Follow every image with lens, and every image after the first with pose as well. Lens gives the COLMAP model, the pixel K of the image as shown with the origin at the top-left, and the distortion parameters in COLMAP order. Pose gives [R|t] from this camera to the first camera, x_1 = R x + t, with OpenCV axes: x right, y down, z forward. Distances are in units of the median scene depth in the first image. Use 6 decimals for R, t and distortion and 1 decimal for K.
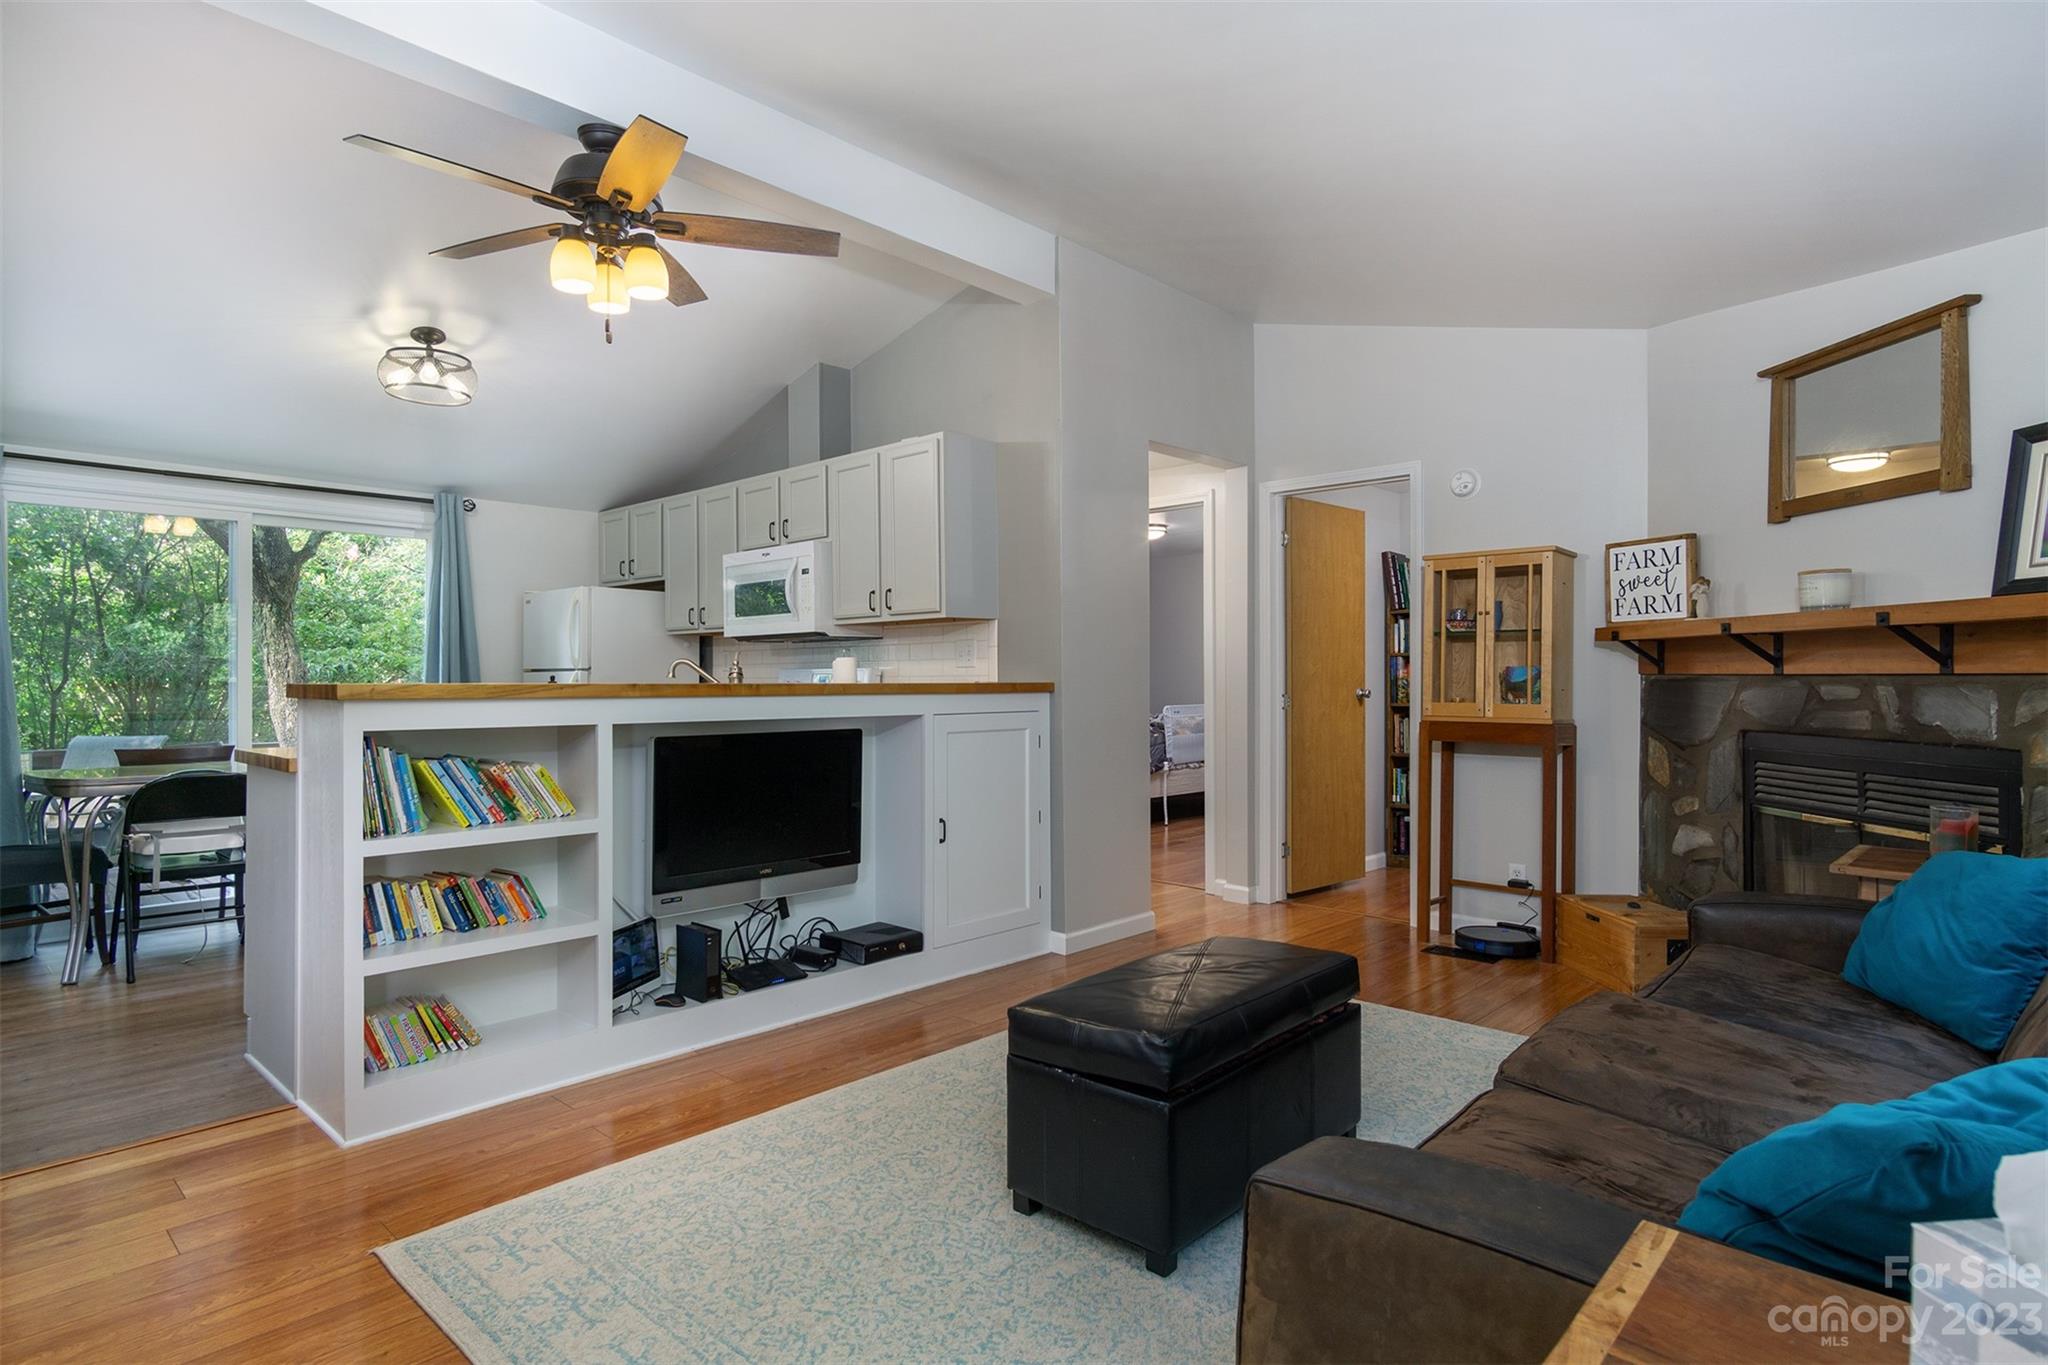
lens RADIAL K [[1083.1, 0, 1014.0], [0, 1083.1, 680.5], [0, 0, 1]] dist [0.004445, 0.002141]
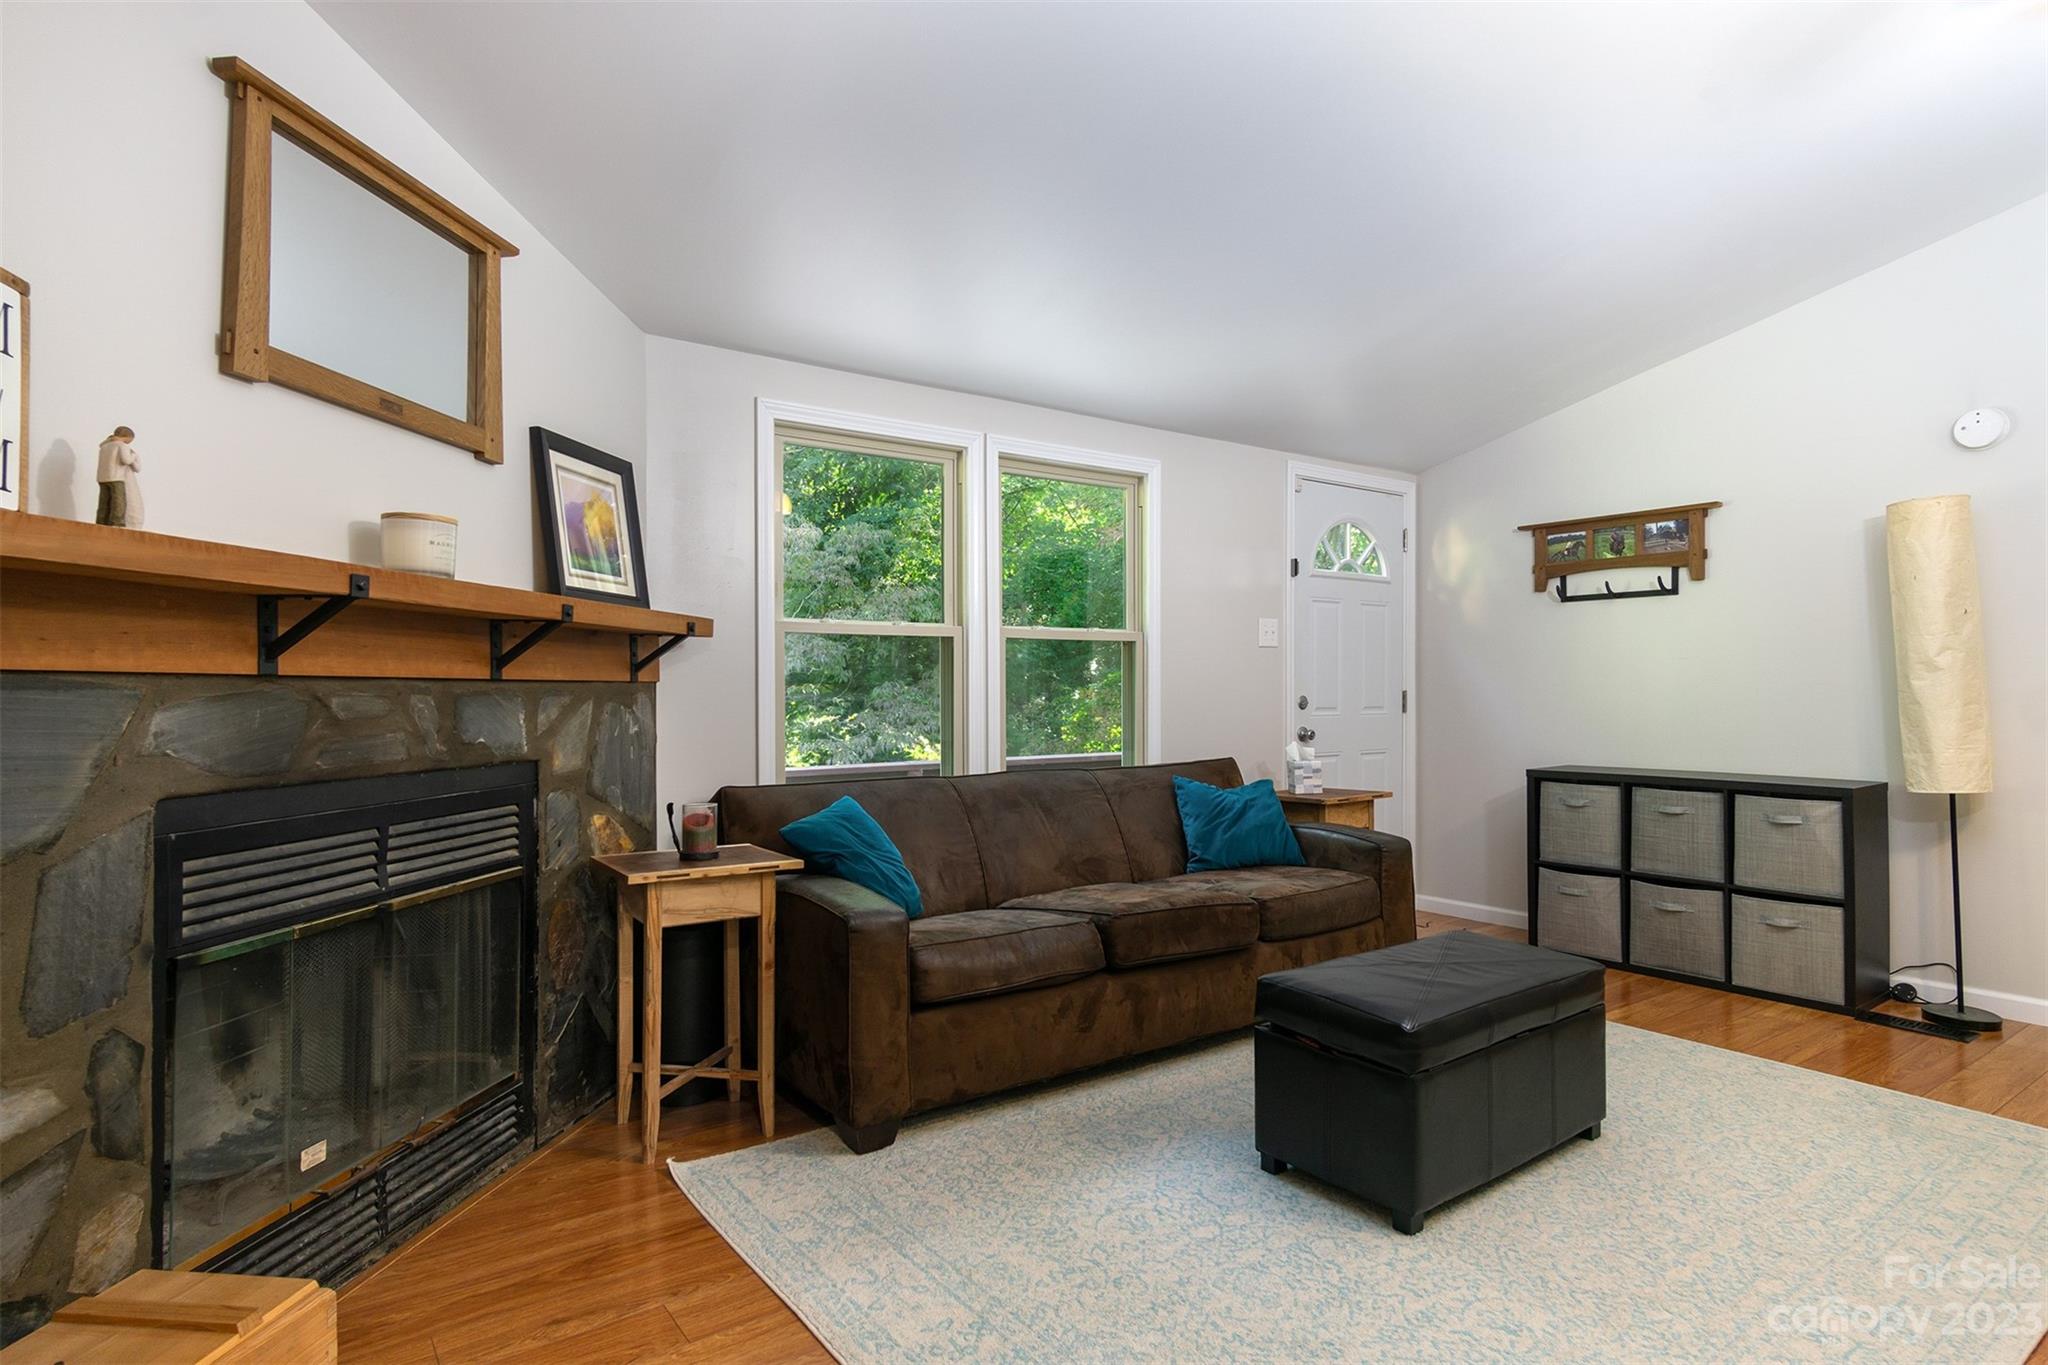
lens RADIAL K [[1071.4, 0, 1024.0], [0, 1071.4, 682.5], [0, 0, 1]] dist [0.002720, 0.001254]
pose [[-0.982834, 0.005241, 0.184416, 0.247895], [0.004348, 0.999977, -0.005246, 0.001880], [-0.184439, -0.004354, -0.982834, 1.408511]]
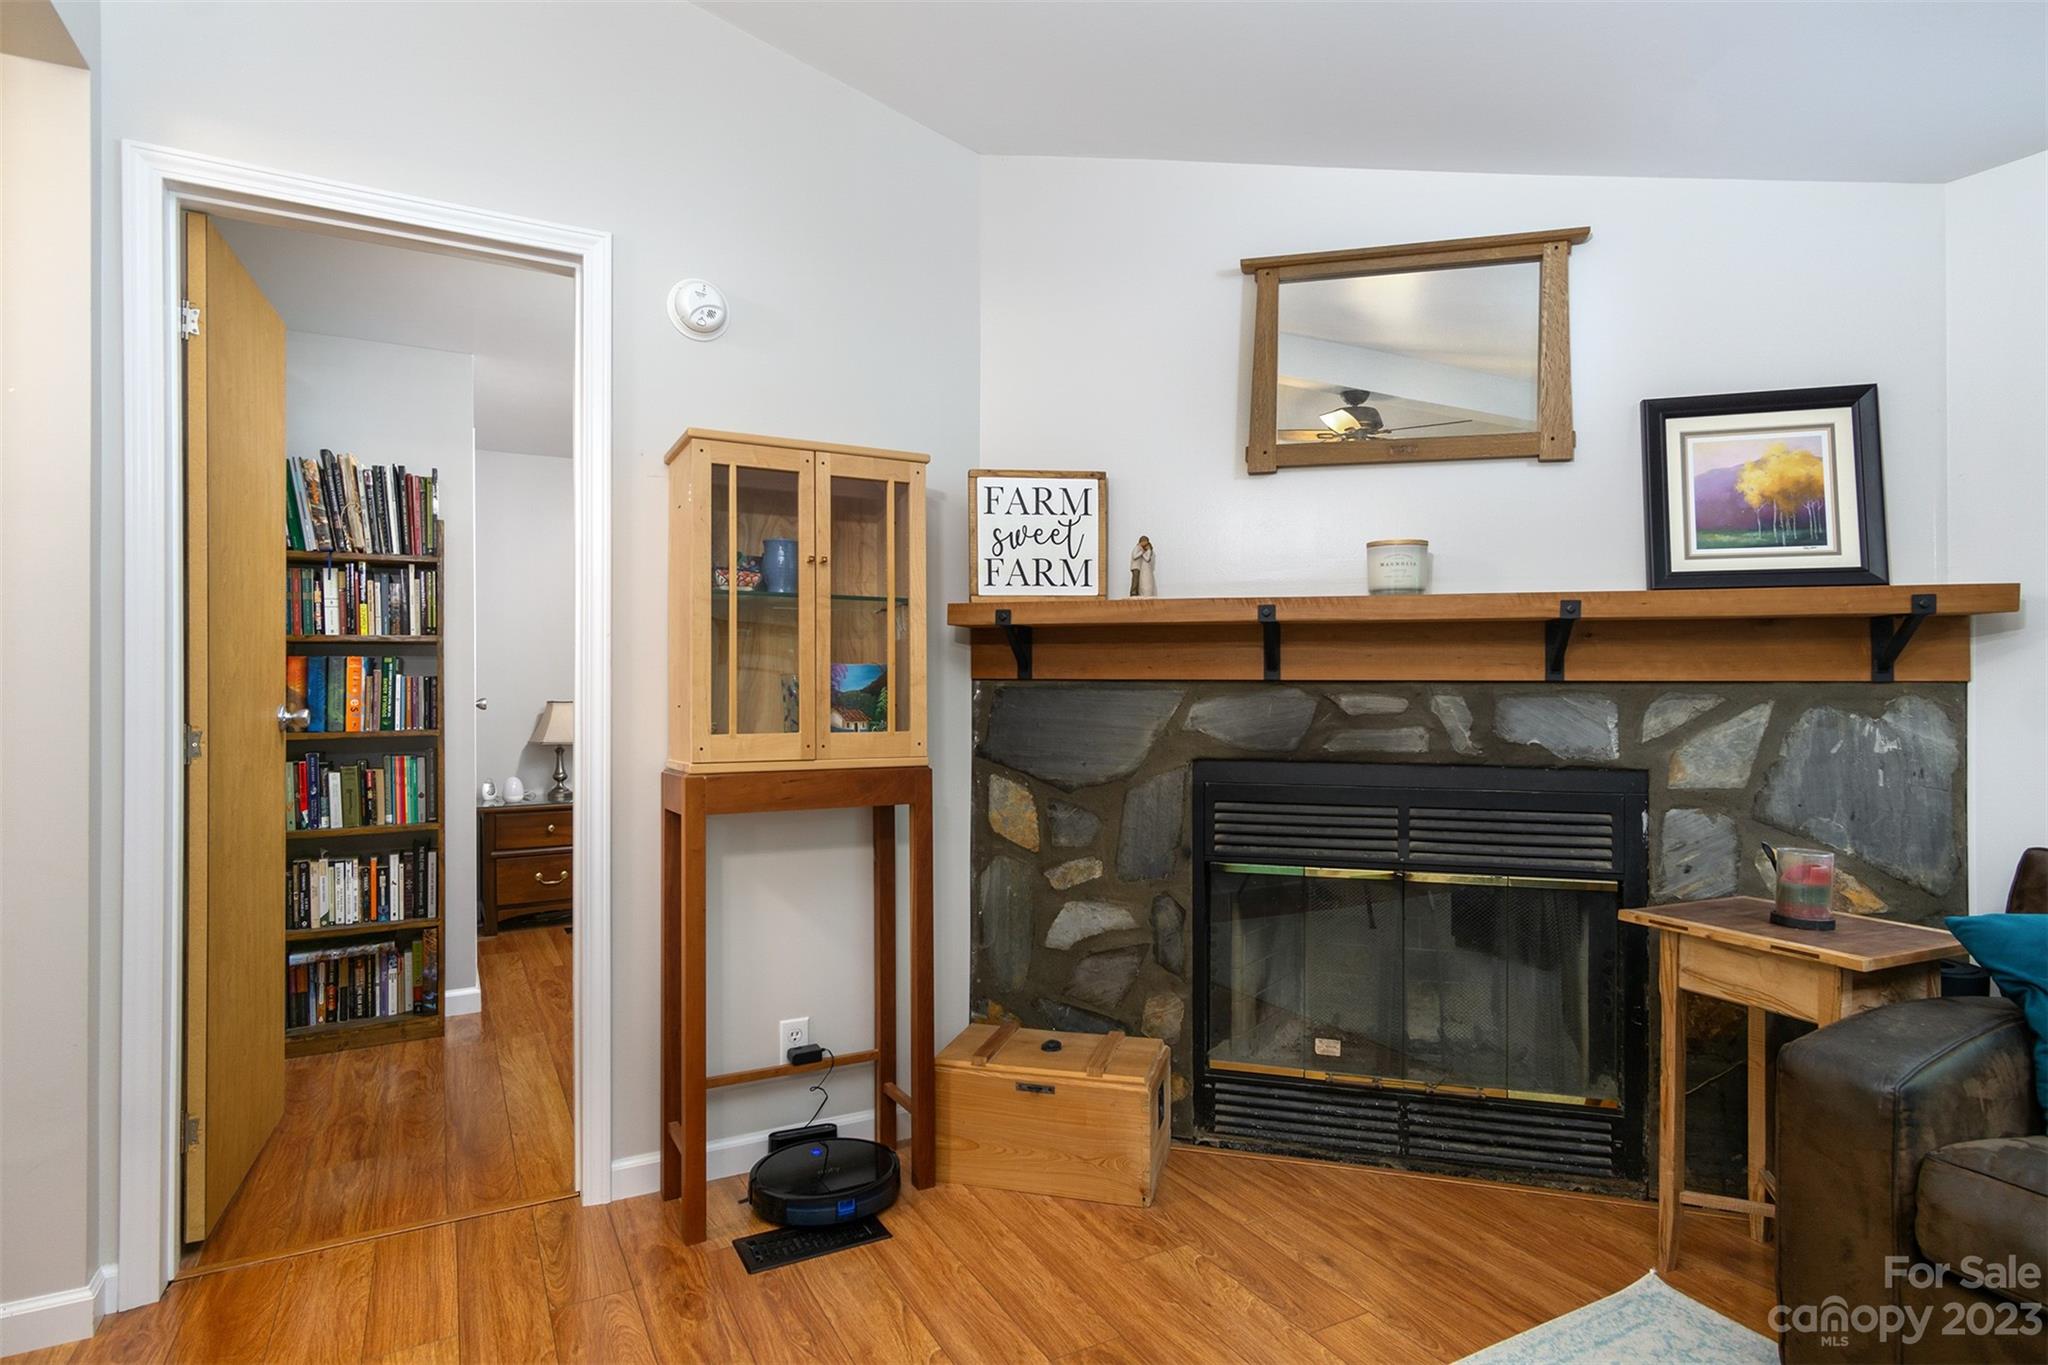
lens RADIAL K [[1083.1, 0, 1014.0], [0, 1083.1, 680.5], [0, 0, 1]] dist [0.004445, 0.002141]
pose [[0.308428, 0.005784, 0.951230, -0.040947], [-0.000579, 0.999982, -0.005893, -0.001318], [-0.951248, 0.001267, 0.308426, 0.921235]]
